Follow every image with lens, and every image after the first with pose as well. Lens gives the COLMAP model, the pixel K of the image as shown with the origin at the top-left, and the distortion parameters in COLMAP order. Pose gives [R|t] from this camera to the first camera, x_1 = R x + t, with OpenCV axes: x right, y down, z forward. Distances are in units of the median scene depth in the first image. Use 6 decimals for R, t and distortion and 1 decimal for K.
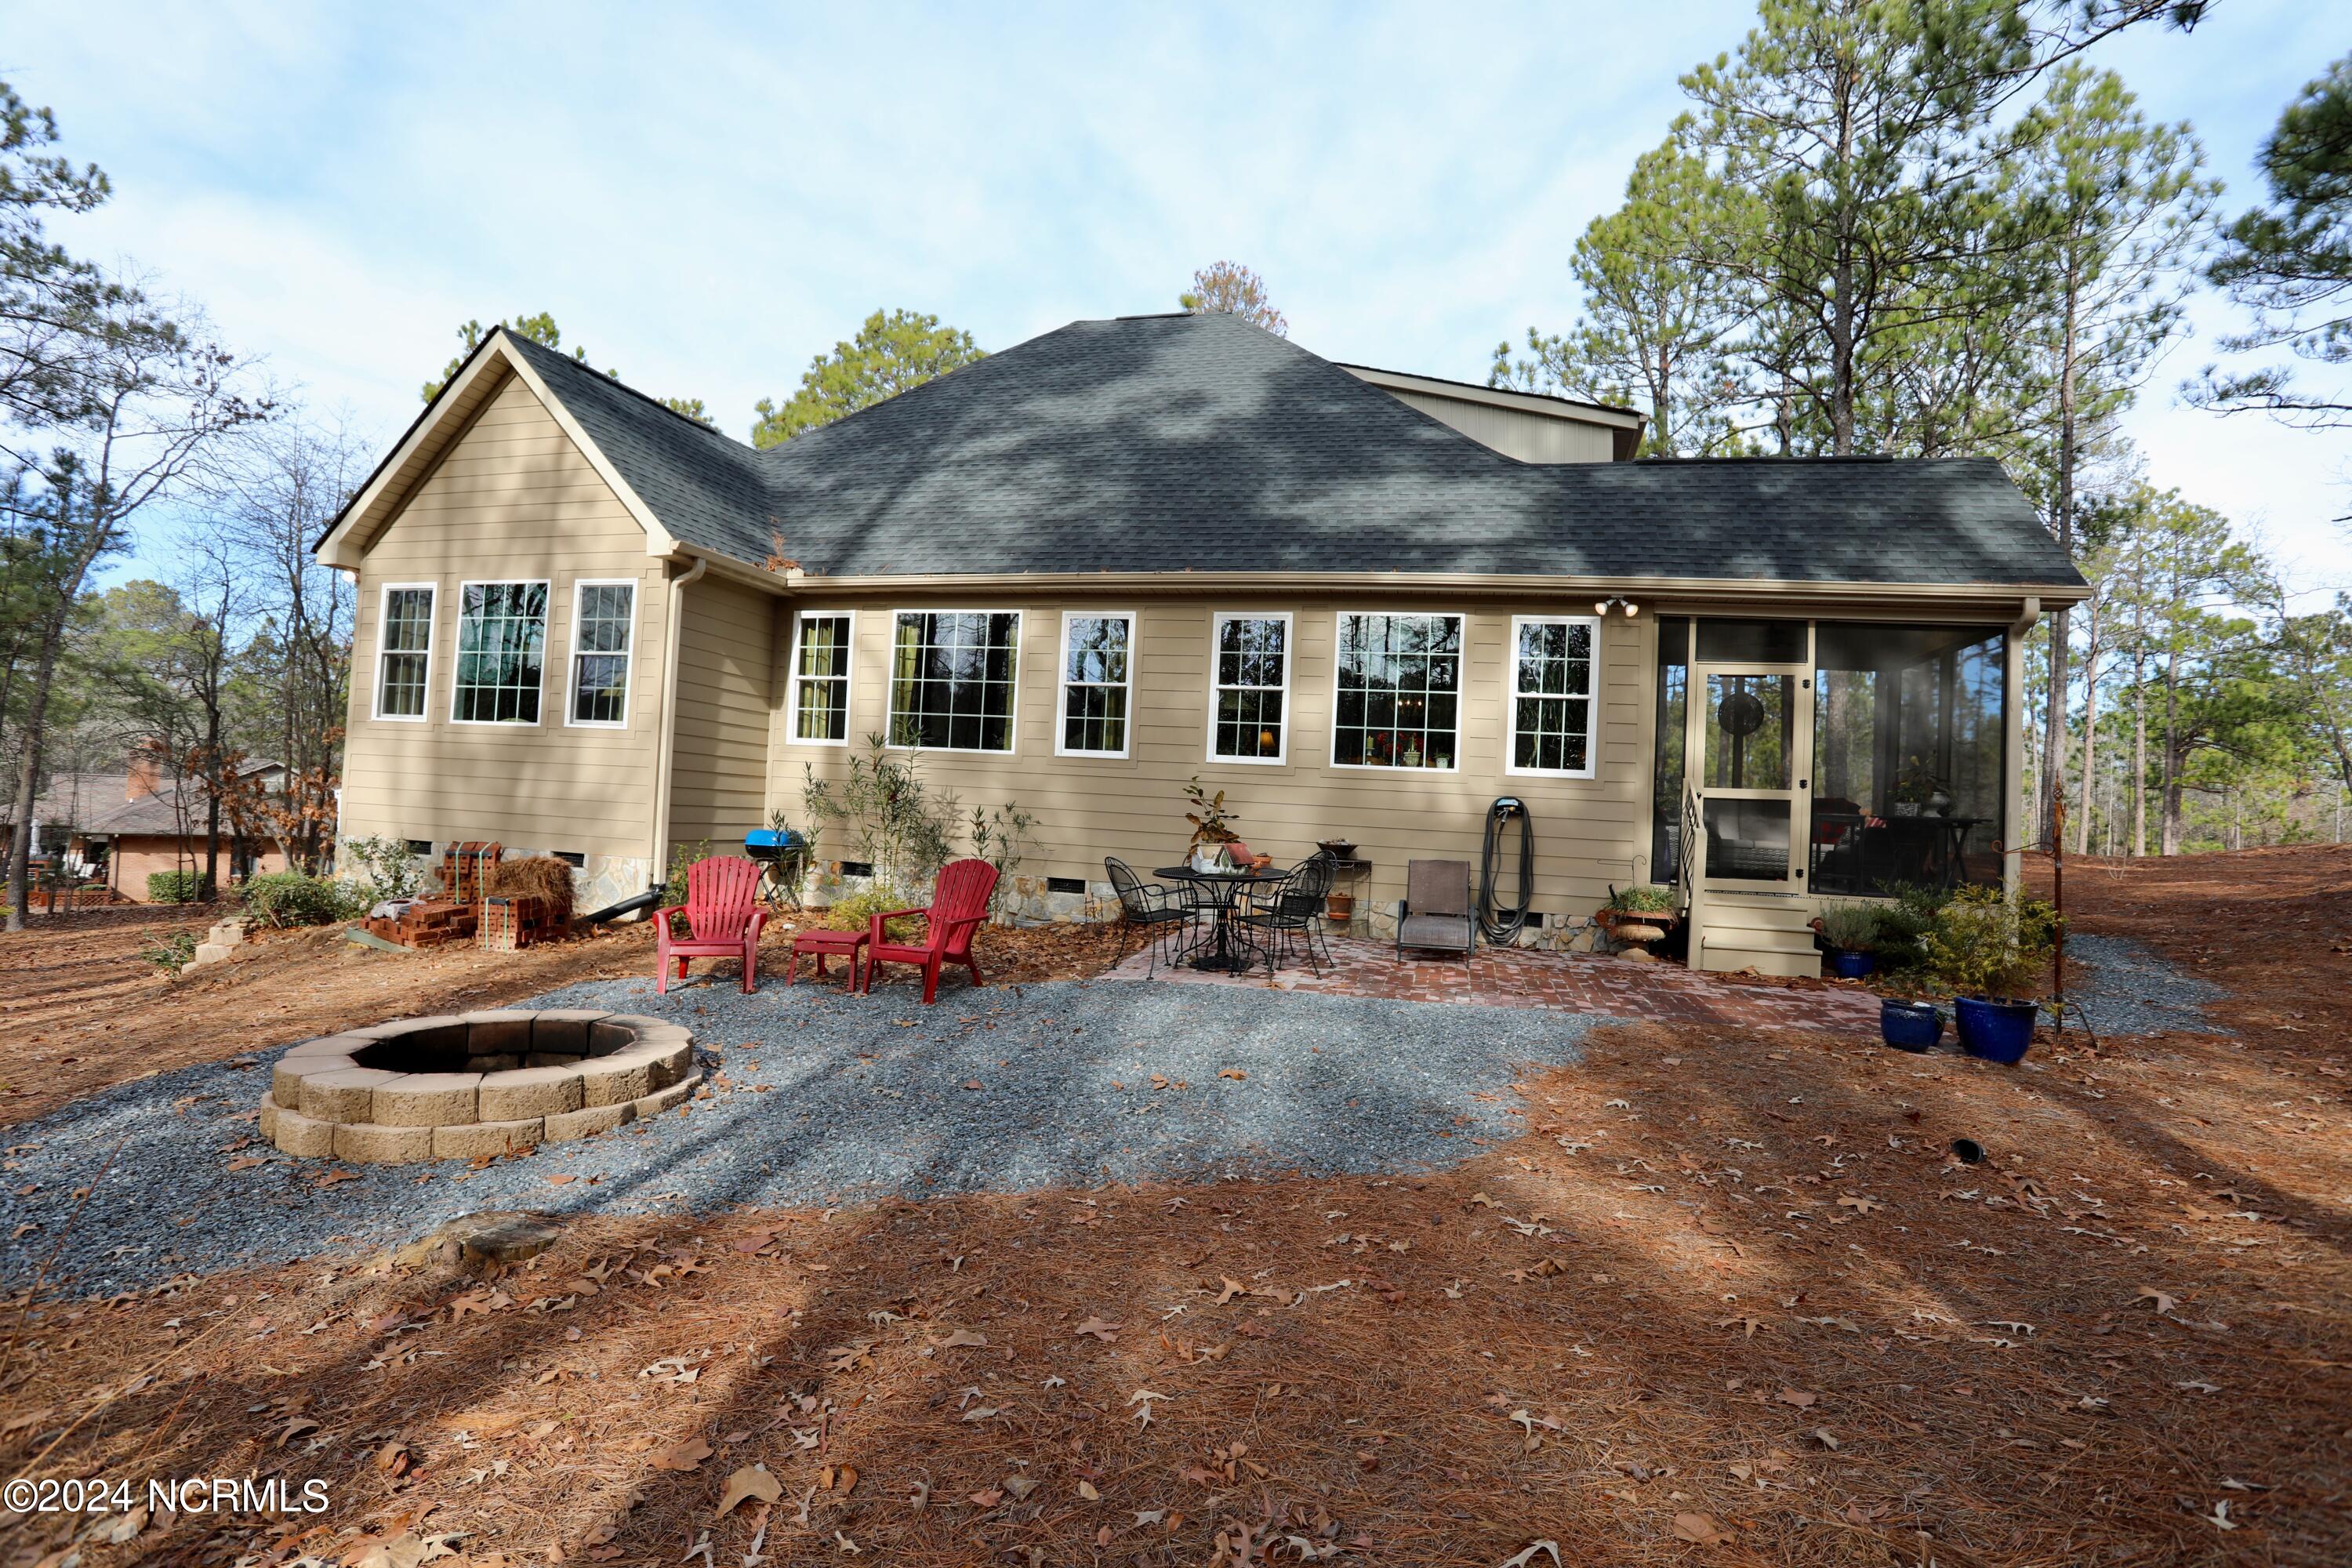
lens RADIAL K [[1103.9, 0, 1176.0], [0, 1103.9, 784.0], [0, 0, 1]] dist [-0.013732, 0.000282]
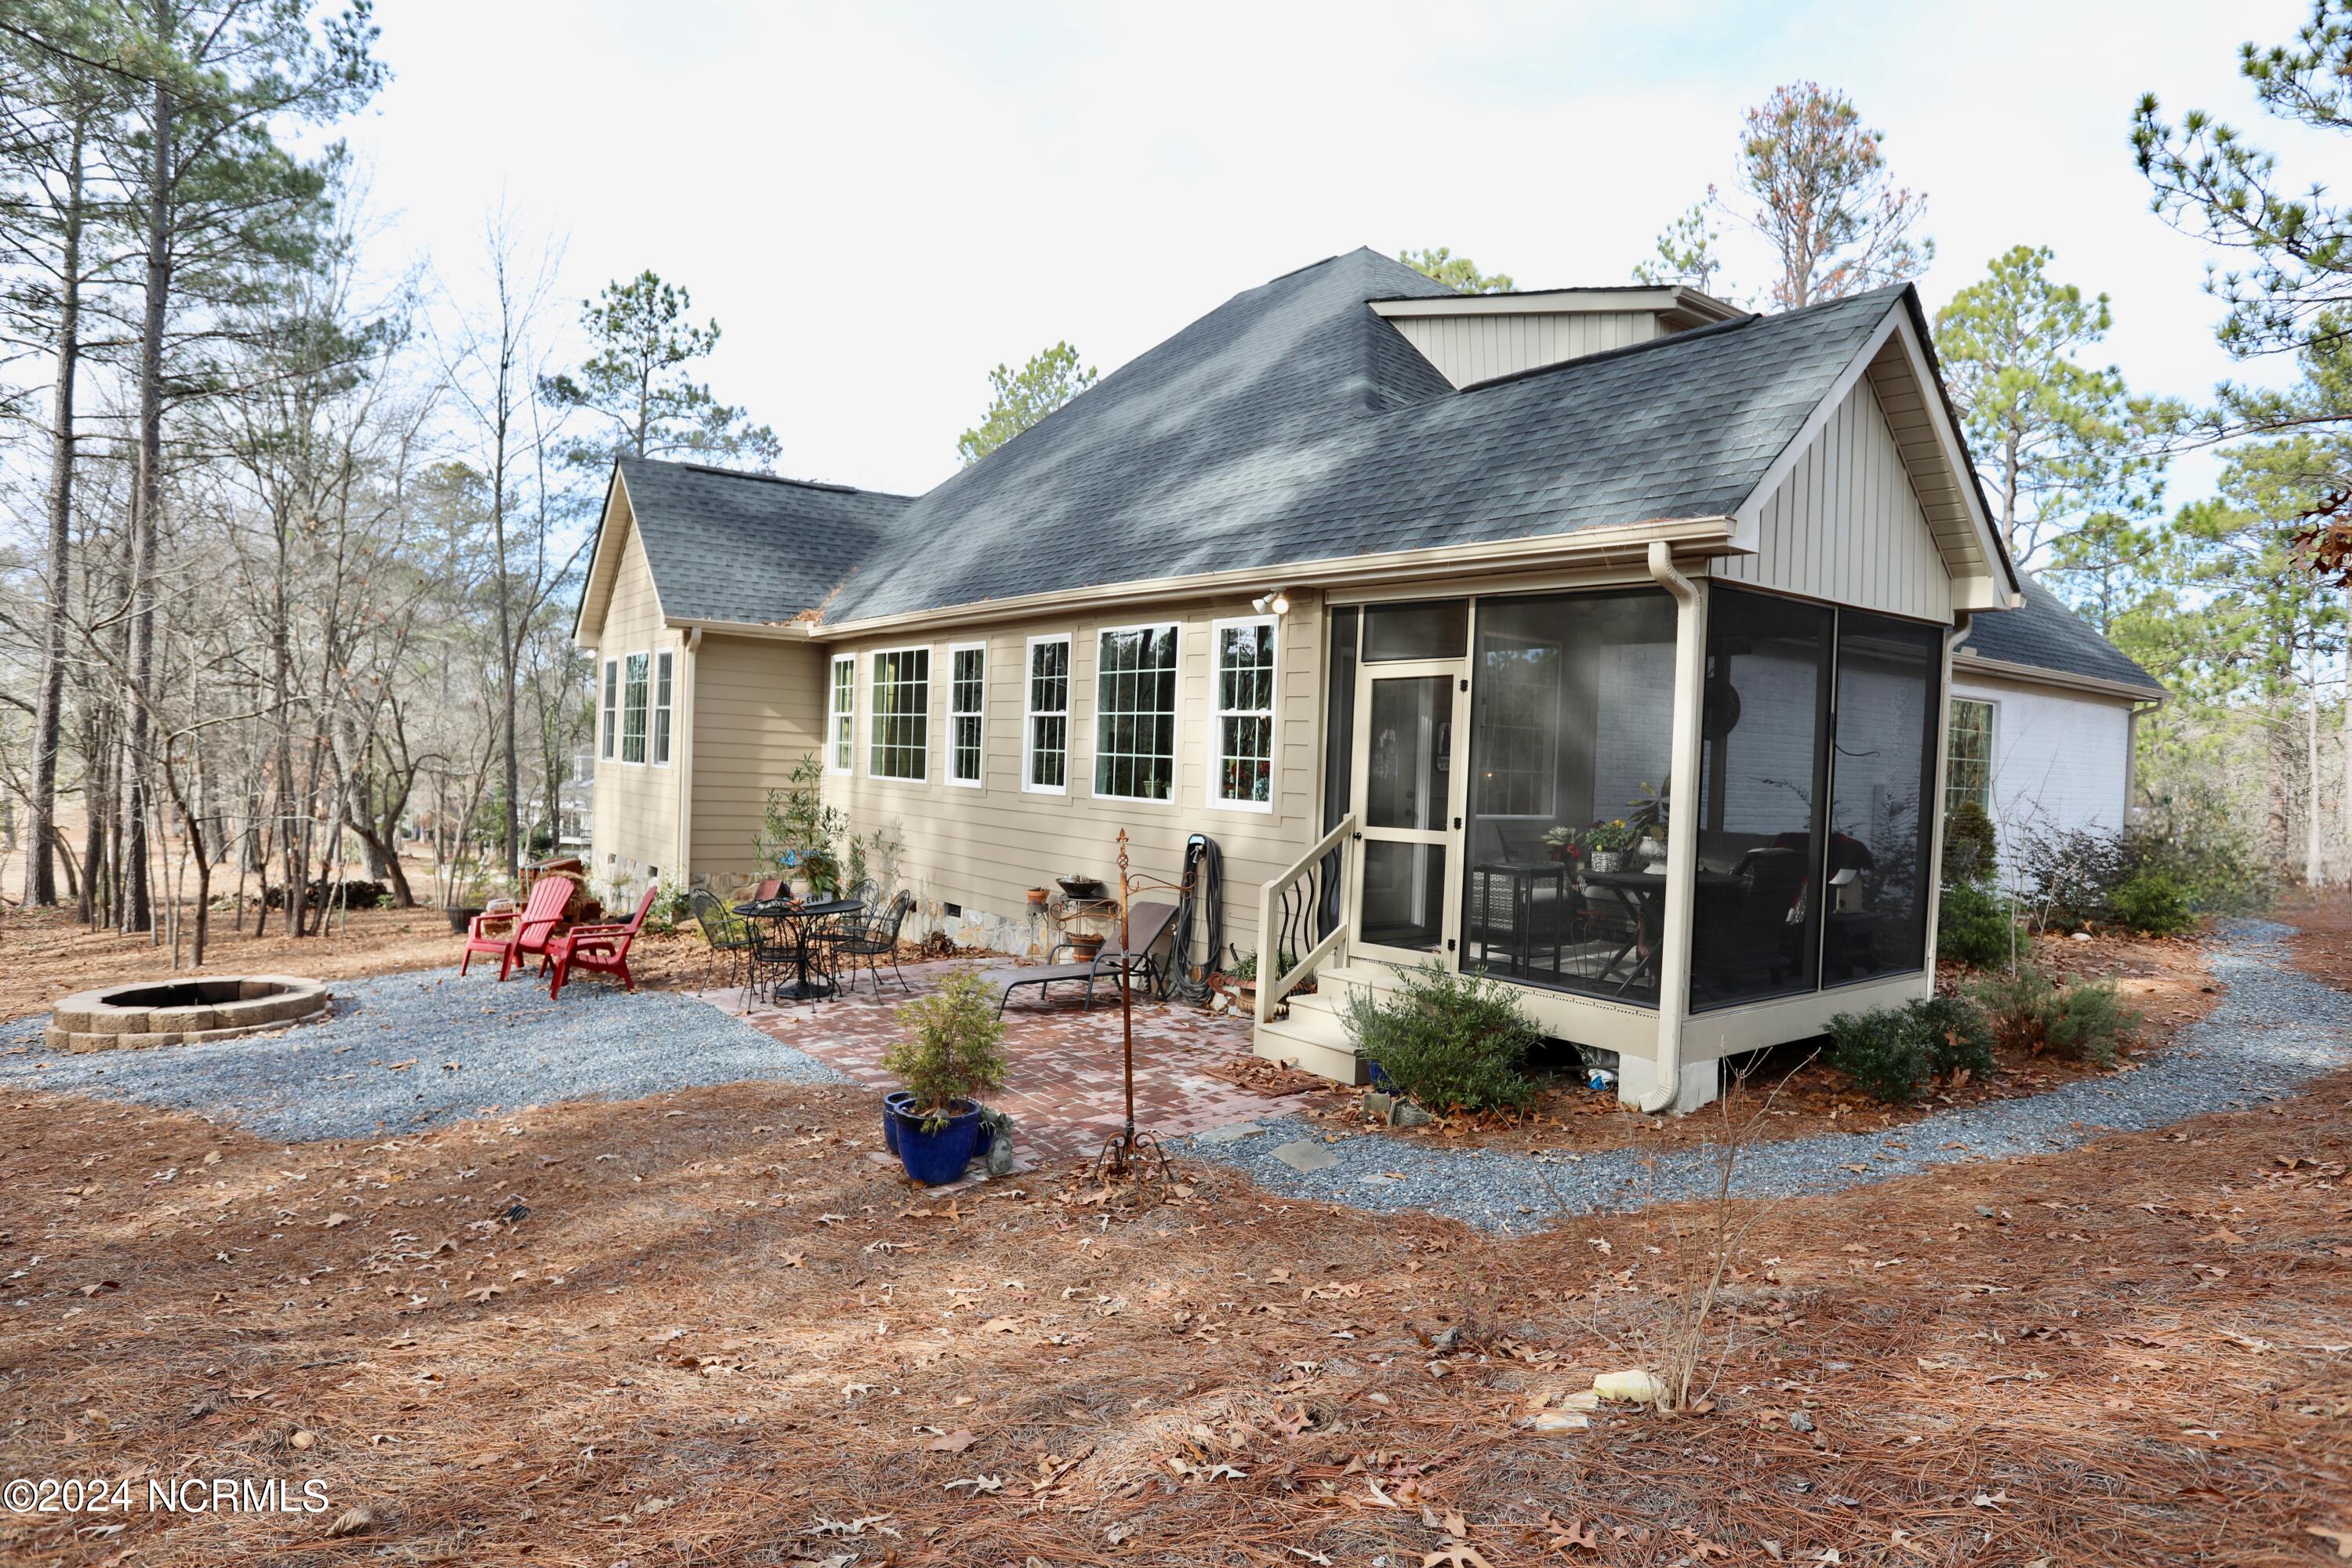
lens RADIAL K [[1361.2, 0, 1176.0], [0, 1361.2, 784.0], [0, 0, 1]] dist [-0.038118, 0.000301]
pose [[0.790555, -0.010884, -0.612294, 0.860023], [0.013541, 0.999908, -0.000291, -0.025208], [0.612241, -0.008061, 0.790630, 0.144777]]
